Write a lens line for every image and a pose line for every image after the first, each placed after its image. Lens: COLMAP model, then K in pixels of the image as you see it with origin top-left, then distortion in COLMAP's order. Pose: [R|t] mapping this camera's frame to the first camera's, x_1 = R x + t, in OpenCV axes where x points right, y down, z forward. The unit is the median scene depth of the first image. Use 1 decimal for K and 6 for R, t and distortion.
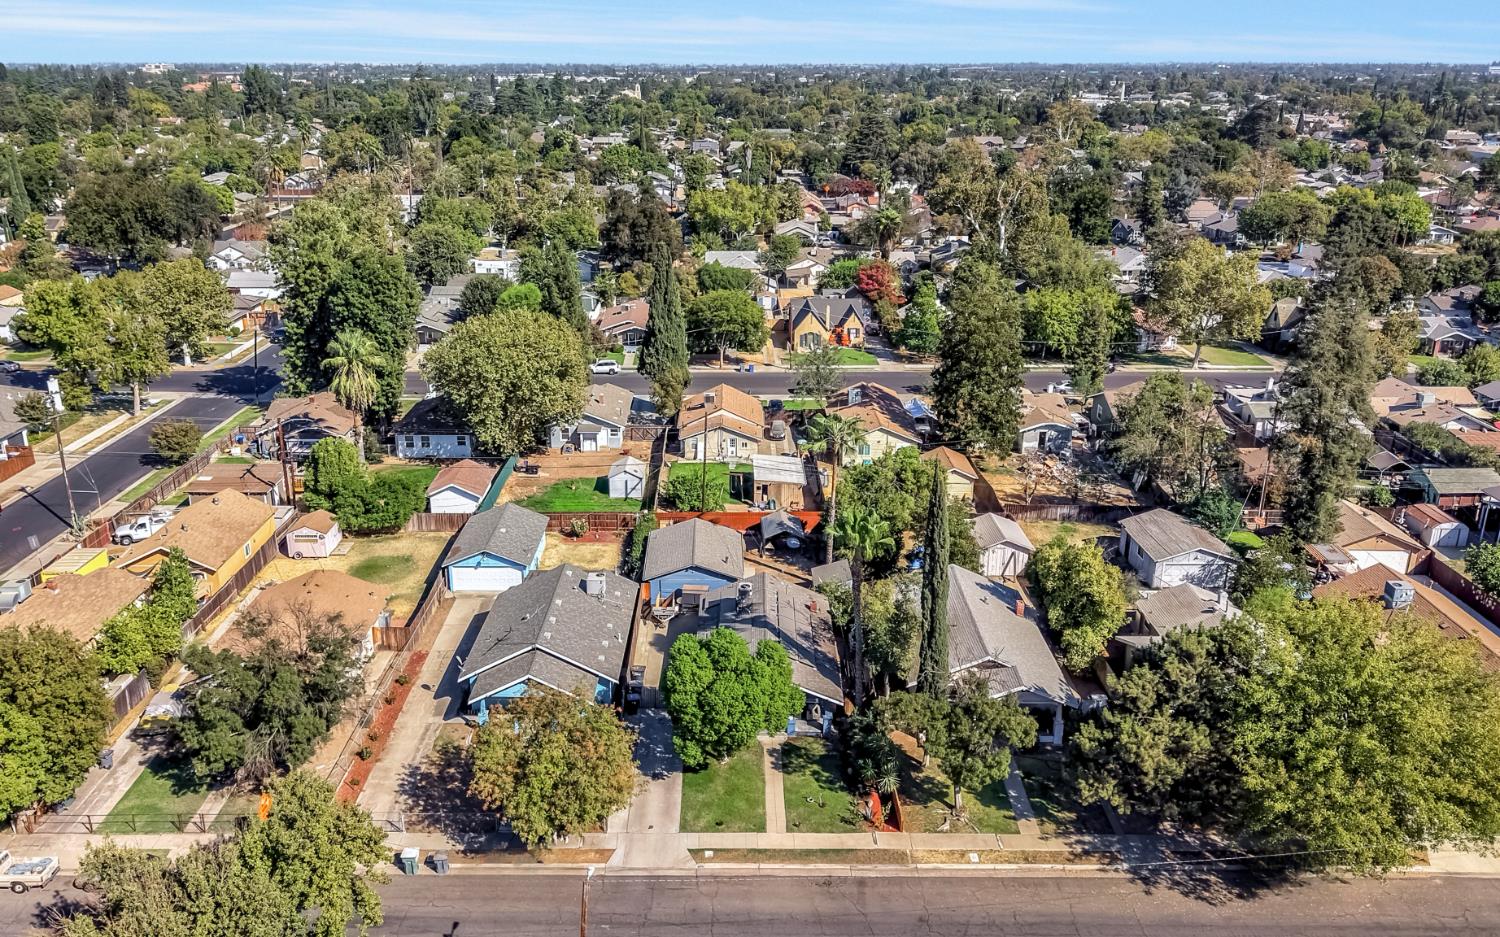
lens RADIAL K [[1144.6, 0, 724.6], [0, 1144.6, 430.1], [0, 0, 1]] dist [0.005719, -0.003678]
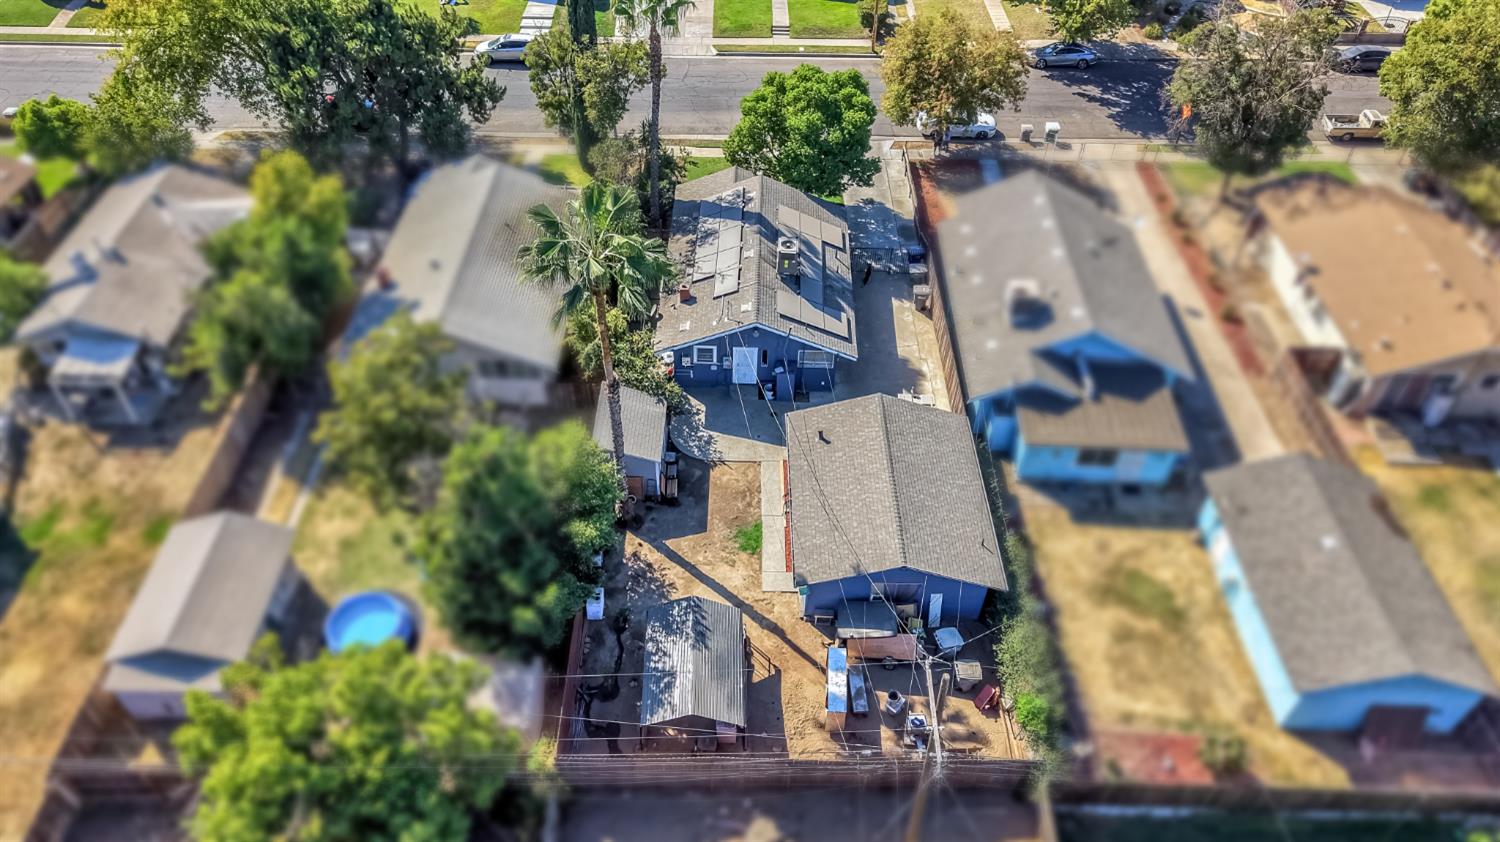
lens RADIAL K [[1026.3, 0, 750.0], [0, 1026.3, 421.0], [0, 0, 1]] dist [0.007659, -0.002728]
pose [[-0.999839, -0.016243, -0.007583, 0.030272], [-0.014454, 0.480288, 0.876992, -0.242702], [-0.010603, 0.876961, -0.480445, 0.976711]]
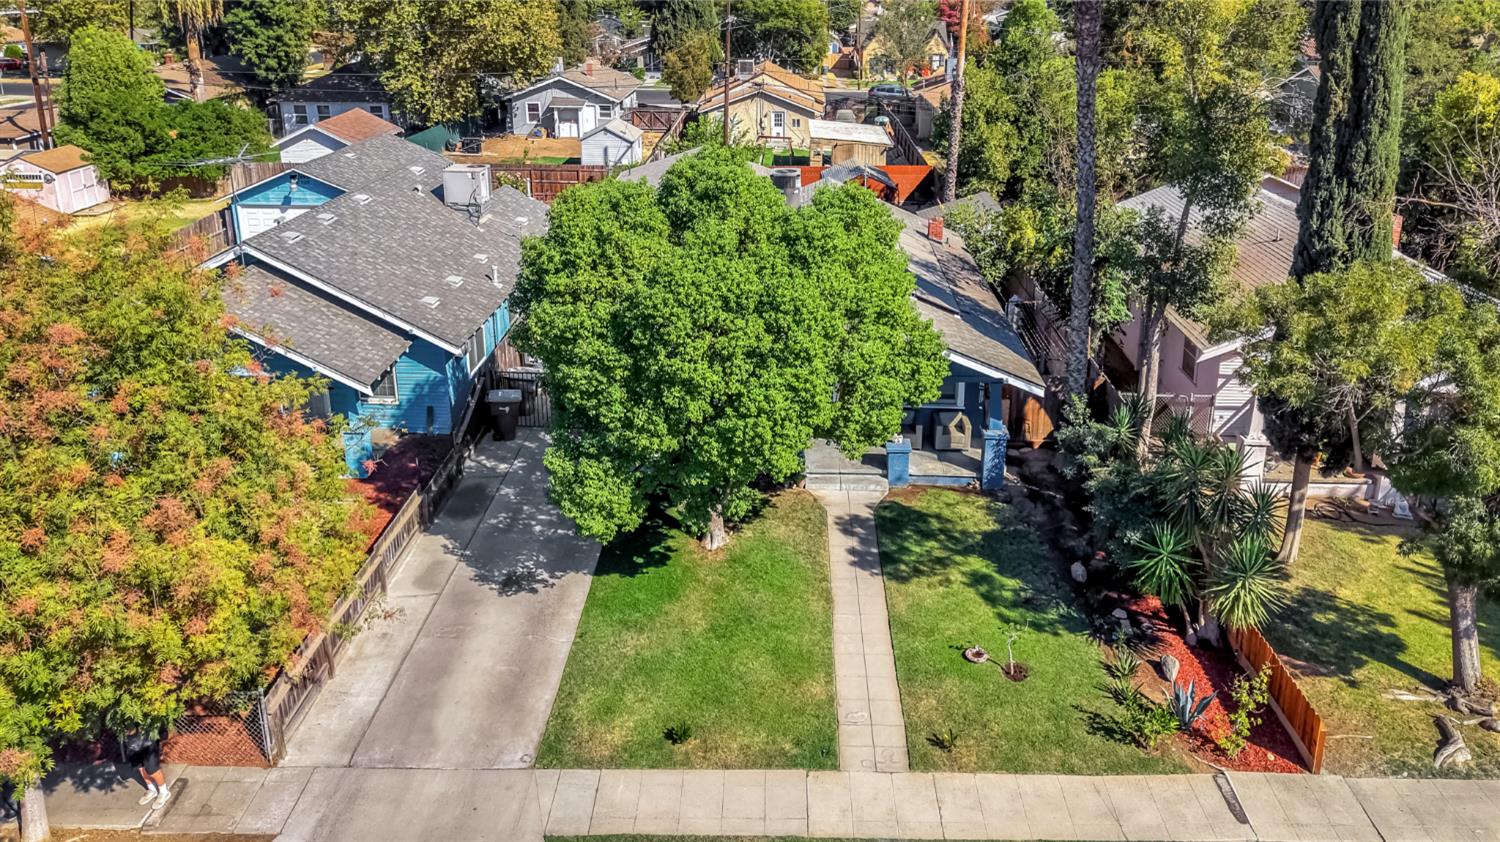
lens RADIAL K [[1063.7, 0, 760.6], [0, 1063.7, 280.5], [0, 0, 1]] dist [0.008975, -0.005533]
pose [[0.999699, 0.002592, -0.024411, 0.012833], [-0.003344, 0.999520, -0.030813, 0.135204], [0.024319, 0.030886, 0.999227, 0.415122]]
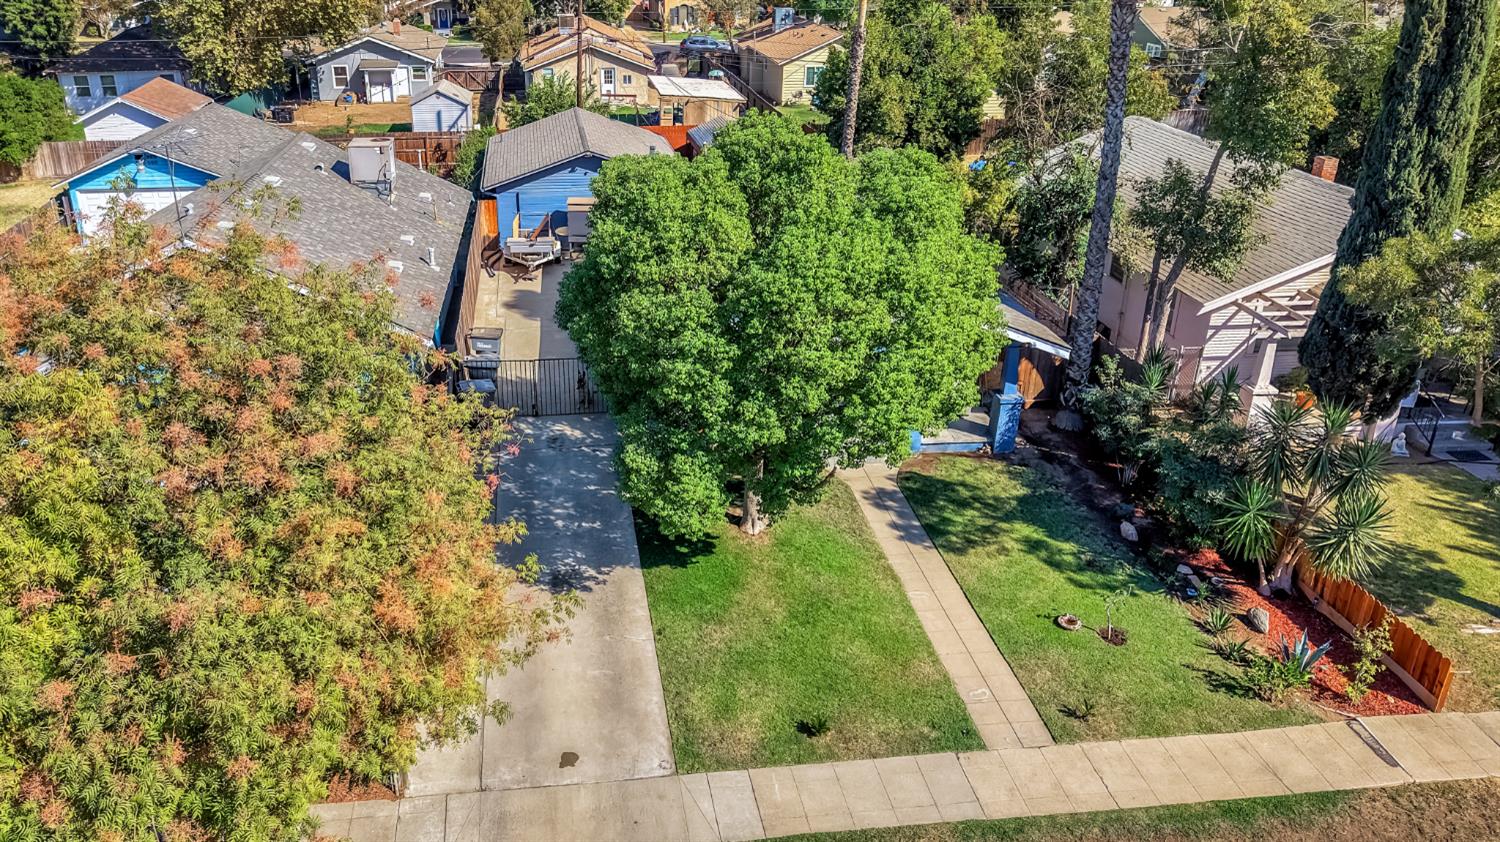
lens RADIAL K [[1061.6, 0, 646.0], [0, 1061.6, 360.2], [0, 0, 1]] dist [0.002586, -0.001369]
pose [[0.996214, -0.049836, 0.071233, -0.034489], [0.043791, 0.995499, 0.084049, 0.130528], [-0.075101, -0.080612, 0.993912, 0.427056]]
